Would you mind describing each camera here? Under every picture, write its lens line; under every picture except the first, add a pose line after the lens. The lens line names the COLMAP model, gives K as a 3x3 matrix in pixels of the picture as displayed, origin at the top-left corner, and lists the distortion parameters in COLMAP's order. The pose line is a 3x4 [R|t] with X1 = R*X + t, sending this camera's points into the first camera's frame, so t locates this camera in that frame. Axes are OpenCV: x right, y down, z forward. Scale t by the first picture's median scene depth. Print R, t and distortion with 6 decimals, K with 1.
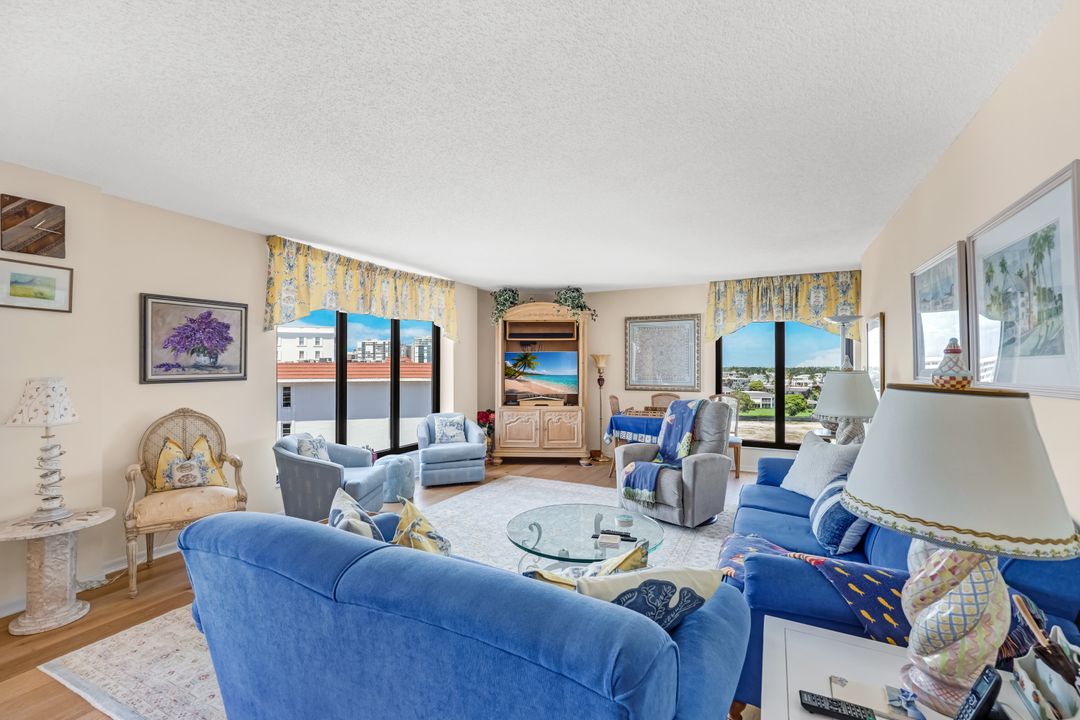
lens RADIAL K [[451.1, 0, 537.0], [0, 451.1, 365.7], [0, 0, 1]] dist [0.002130, 0.000500]
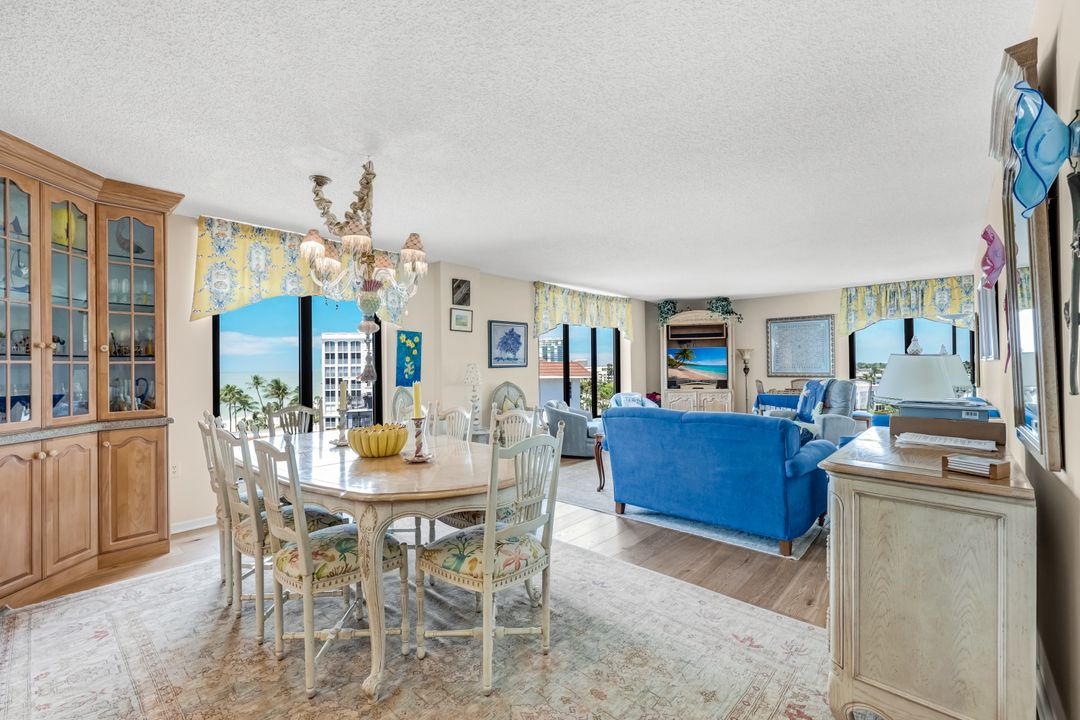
lens RADIAL K [[437.8, 0, 540.0], [0, 437.8, 363.4], [0, 0, 1]] dist [0.000044, -0.000003]
pose [[0.963259, -0.011997, -0.268305, -0.101875], [0.011088, 0.999927, -0.004901, 0.018090], [0.268344, 0.001746, 0.963322, -0.402598]]
